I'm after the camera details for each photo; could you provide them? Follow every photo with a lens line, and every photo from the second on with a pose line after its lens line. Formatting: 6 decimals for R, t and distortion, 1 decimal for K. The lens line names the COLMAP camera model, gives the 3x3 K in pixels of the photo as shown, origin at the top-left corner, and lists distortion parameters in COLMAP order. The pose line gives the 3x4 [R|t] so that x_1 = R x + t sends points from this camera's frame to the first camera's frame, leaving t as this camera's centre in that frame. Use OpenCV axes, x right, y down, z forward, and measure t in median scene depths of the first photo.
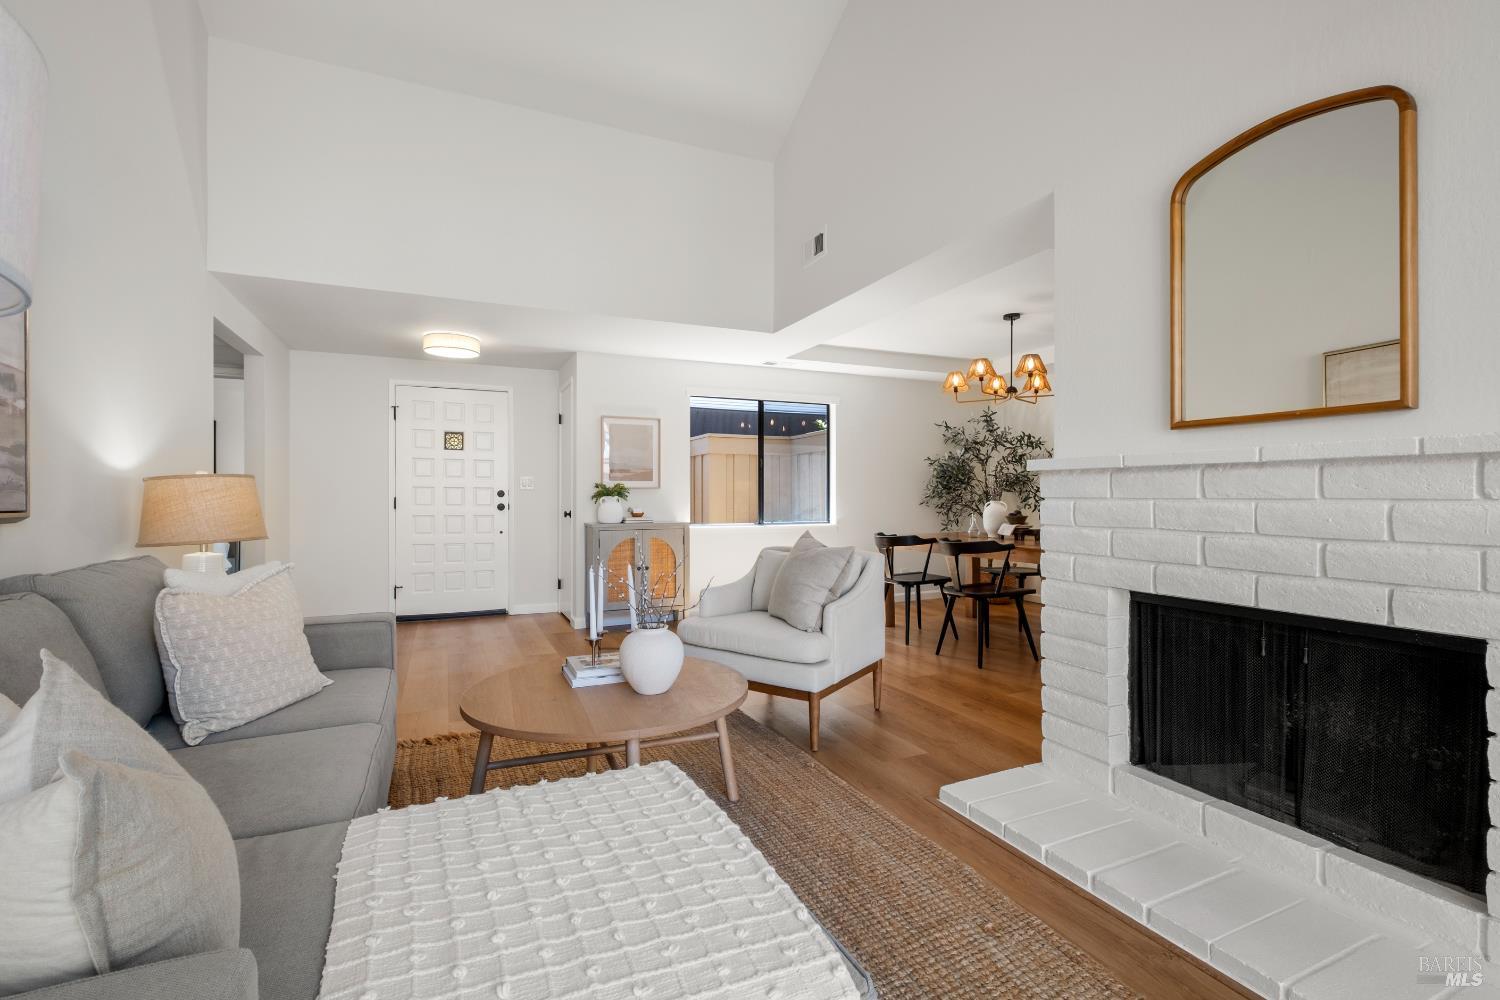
lens RADIAL K [[671.5, 0, 750.9], [0, 671.5, 513.1], [0, 0, 1]] dist [0.002405, -0.000444]
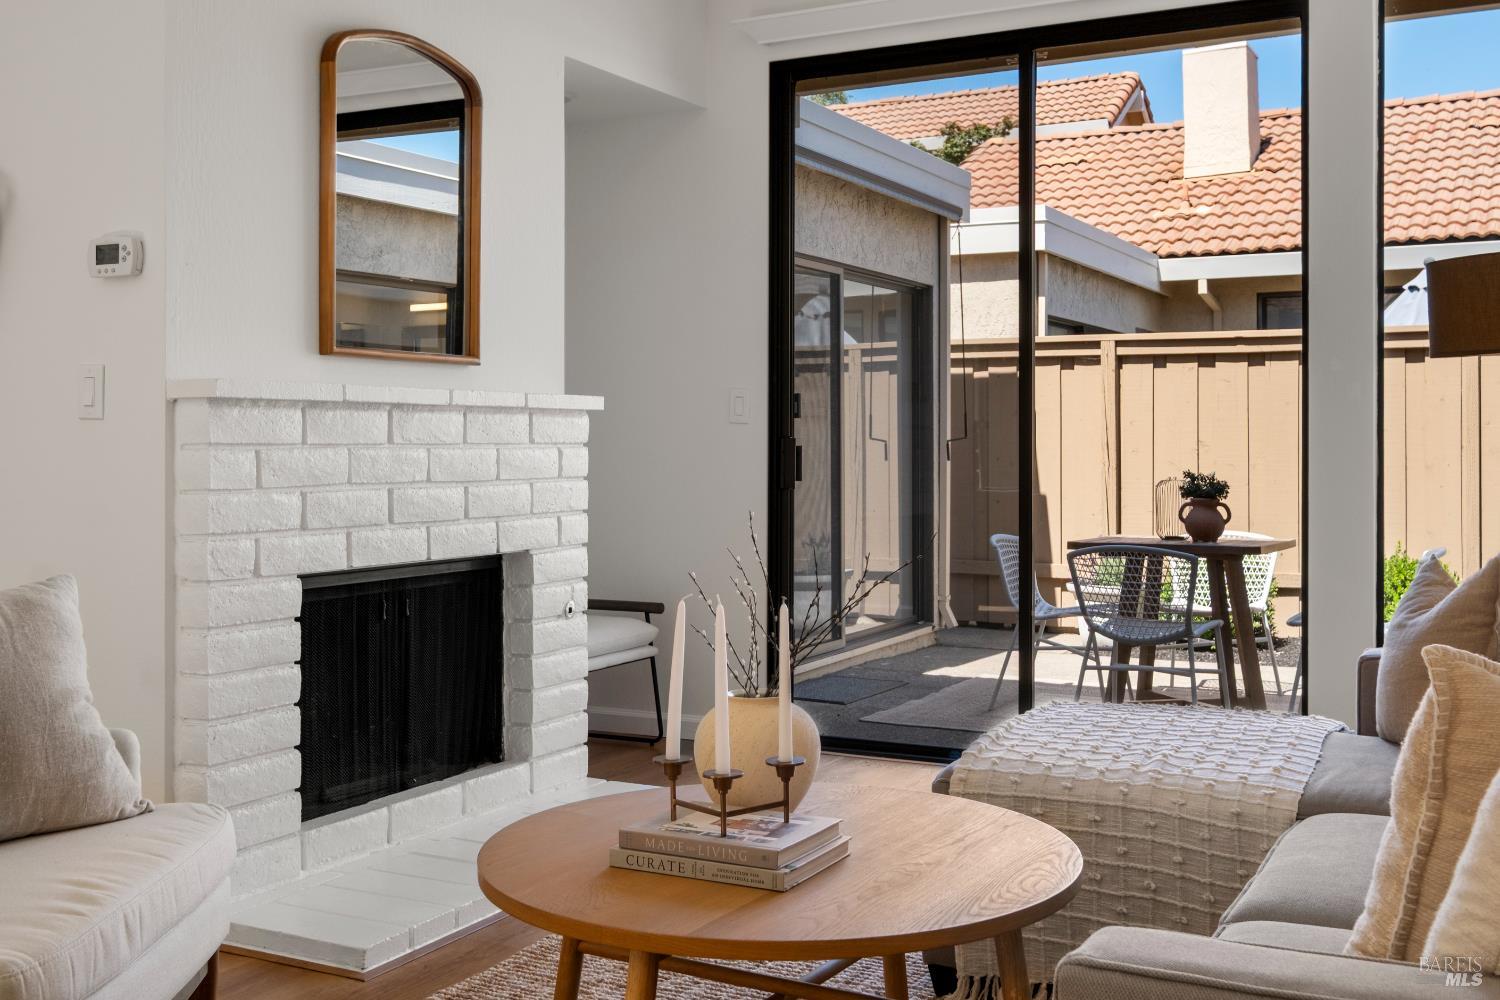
lens RADIAL K [[1553.6, 0, 758.3], [0, 1553.6, 494.4], [0, 0, 1]] dist [-0.001214, 0.016485]
pose [[-0.605835, -0.026330, 0.795154, -1.164649], [0.025307, 0.998309, 0.052338, -0.049733], [-0.795188, 0.051831, -0.604144, 1.815866]]
